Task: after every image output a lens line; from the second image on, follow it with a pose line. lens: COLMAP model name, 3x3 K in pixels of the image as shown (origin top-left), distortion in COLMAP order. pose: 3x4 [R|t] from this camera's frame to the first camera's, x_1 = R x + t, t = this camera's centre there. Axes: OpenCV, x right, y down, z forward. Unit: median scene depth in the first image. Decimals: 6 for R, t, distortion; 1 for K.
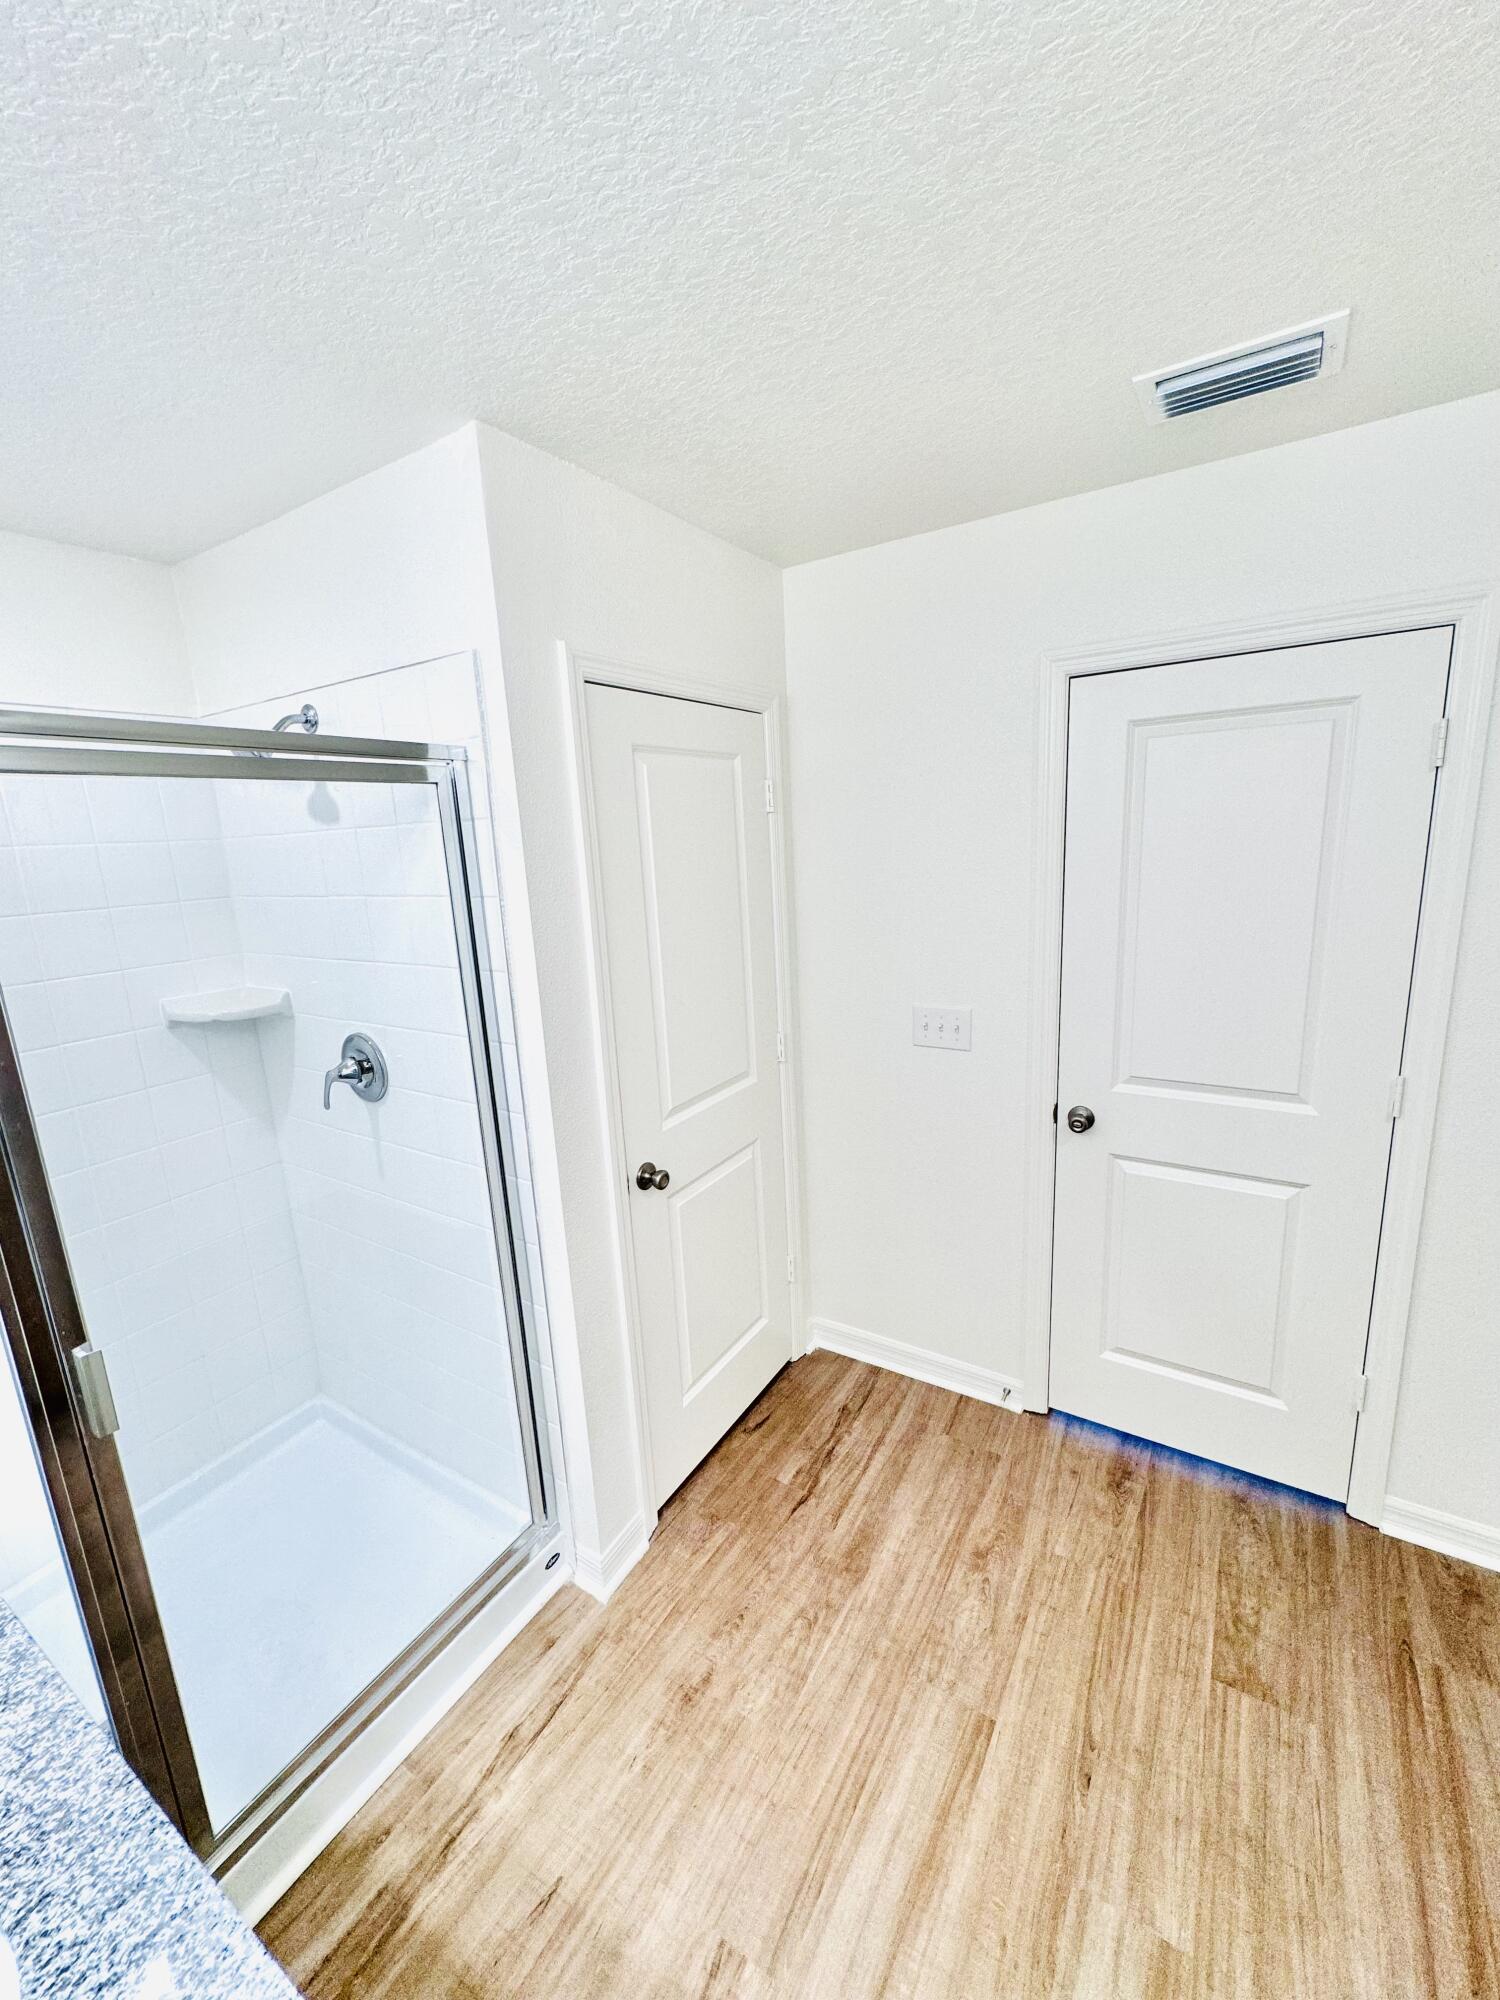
lens RADIAL K [[801.3, 0, 760.1], [0, 801.3, 1001.5], [0, 0, 1]] dist [-0.000529, 0.000365]
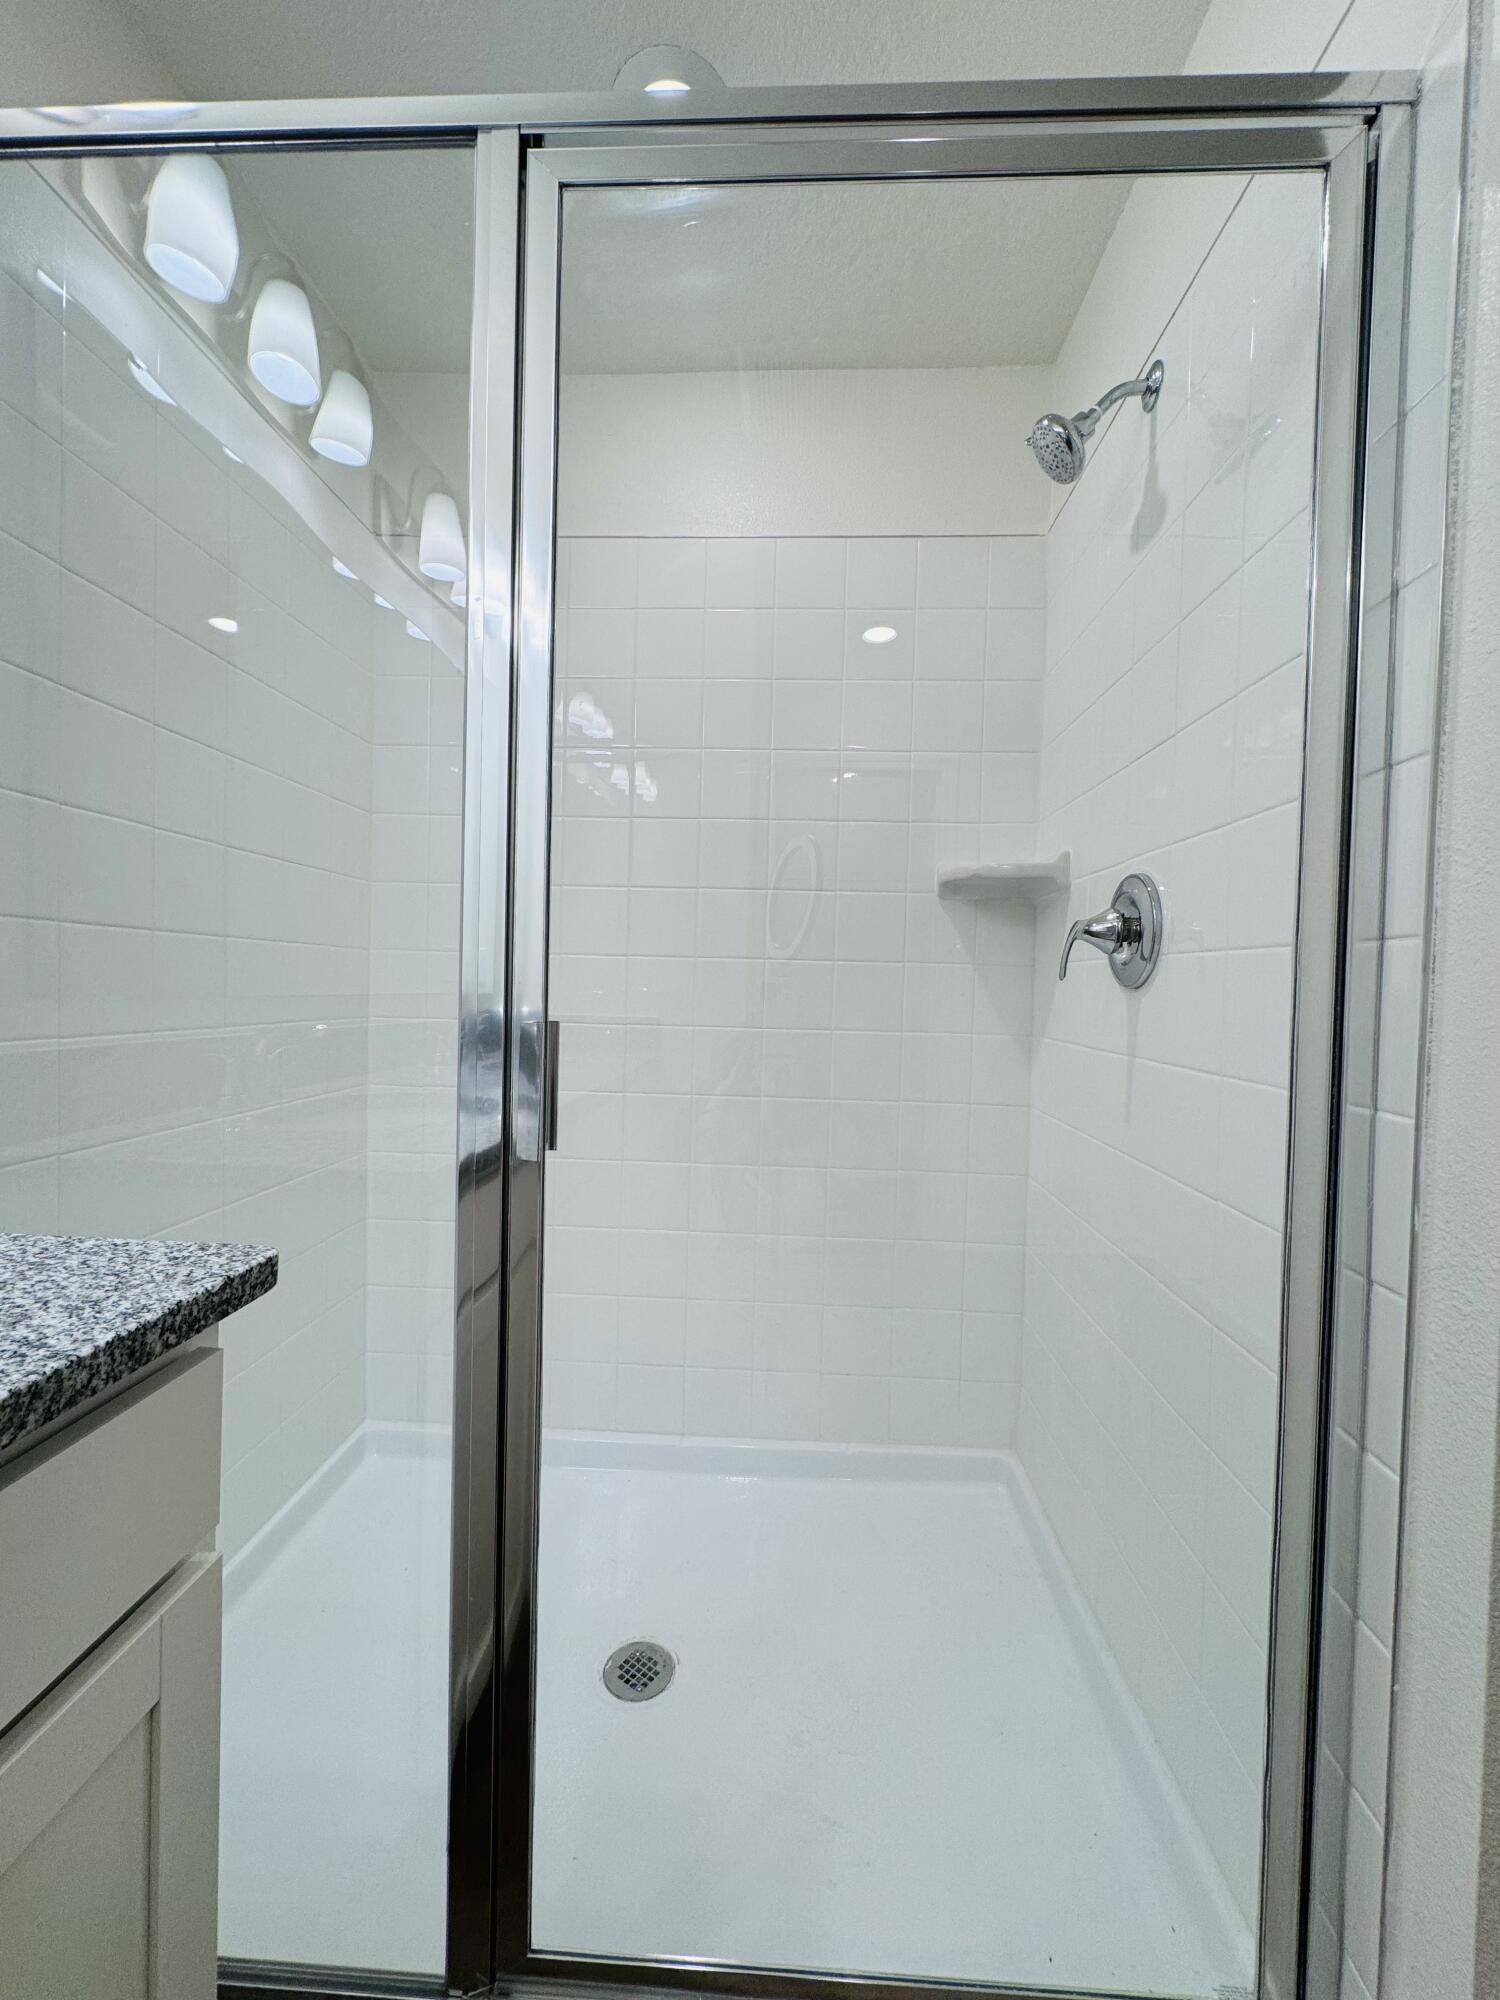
lens RADIAL K [[801.3, 0, 750.5], [0, 801.3, 998.5], [0, 0, 1]] dist [-0.000529, 0.000365]
pose [[0.487619, 0.081491, -0.869245, -0.094513], [-0.228962, 0.972722, -0.037249, 0.219690], [0.842499, 0.217187, 0.492976, 0.450434]]
